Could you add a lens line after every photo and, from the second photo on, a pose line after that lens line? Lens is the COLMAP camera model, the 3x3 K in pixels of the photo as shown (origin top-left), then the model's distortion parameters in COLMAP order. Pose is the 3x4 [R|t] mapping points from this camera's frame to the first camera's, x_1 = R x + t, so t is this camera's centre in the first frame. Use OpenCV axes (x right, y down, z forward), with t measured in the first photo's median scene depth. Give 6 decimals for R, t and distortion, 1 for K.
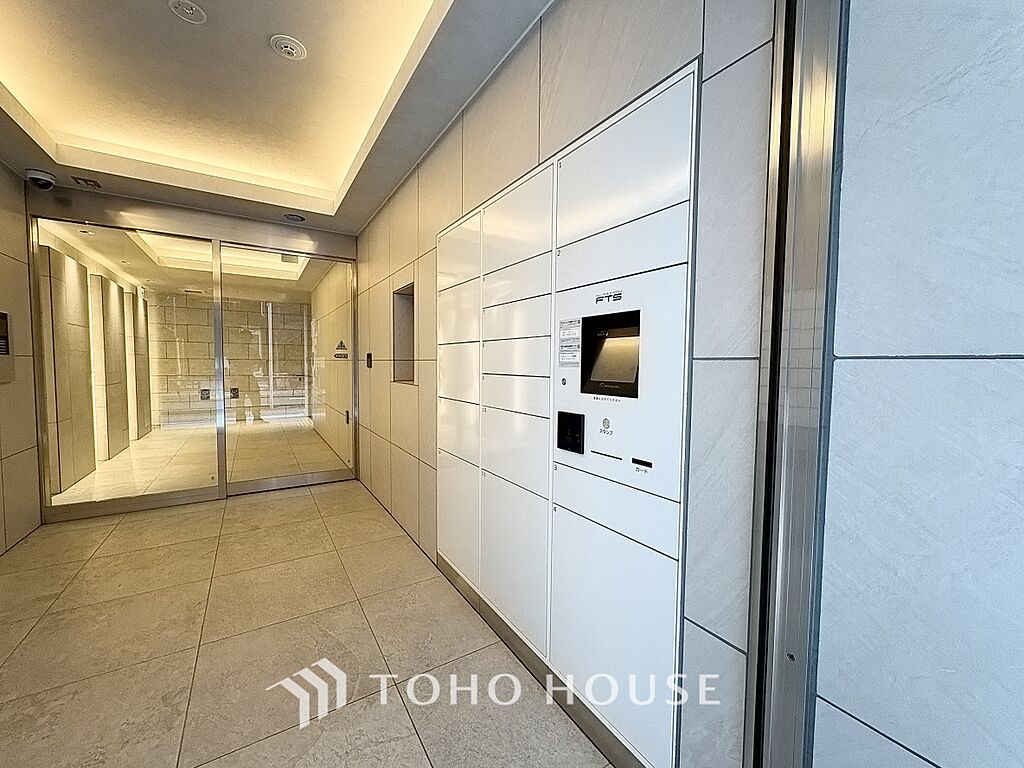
lens RADIAL K [[407.9, 0, 512.0], [0, 407.9, 384.0], [0, 0, 1]] dist [0.001146, 0.000109]
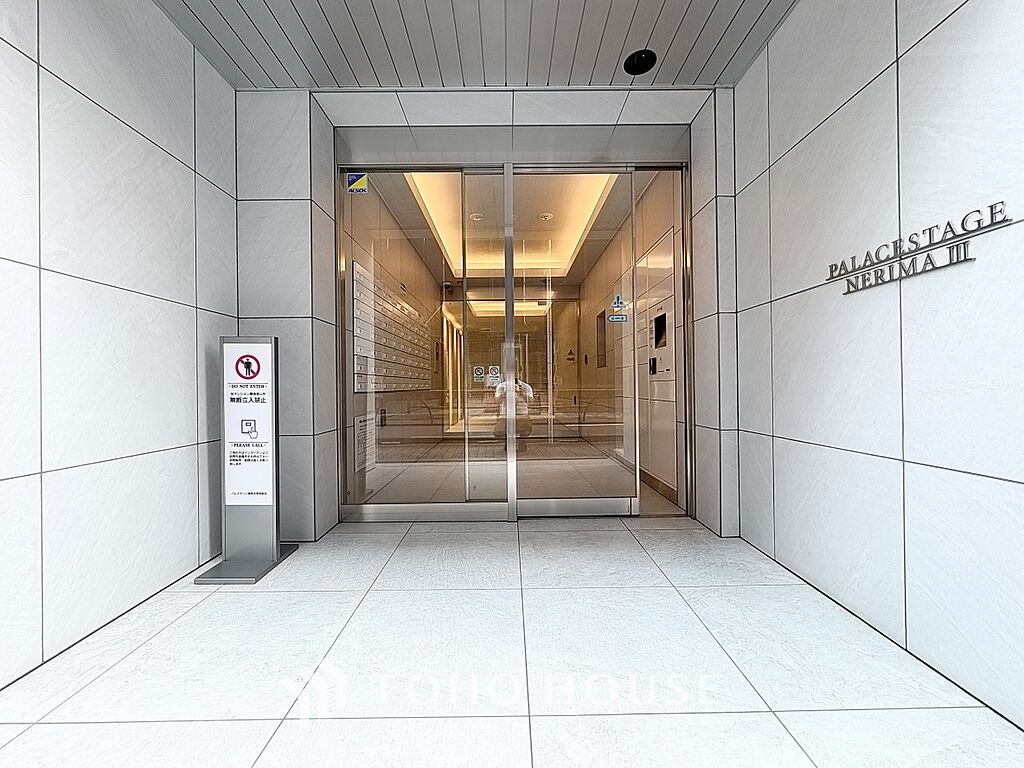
lens RADIAL K [[407.9, 0, 512.0], [0, 407.9, 384.0], [0, 0, 1]] dist [0.001146, 0.000109]
pose [[0.848195, -0.022940, -0.529187, 0.235049], [-0.006362, 0.998548, -0.053484, 0.117402], [0.529645, 0.048732, 0.846818, -0.482297]]
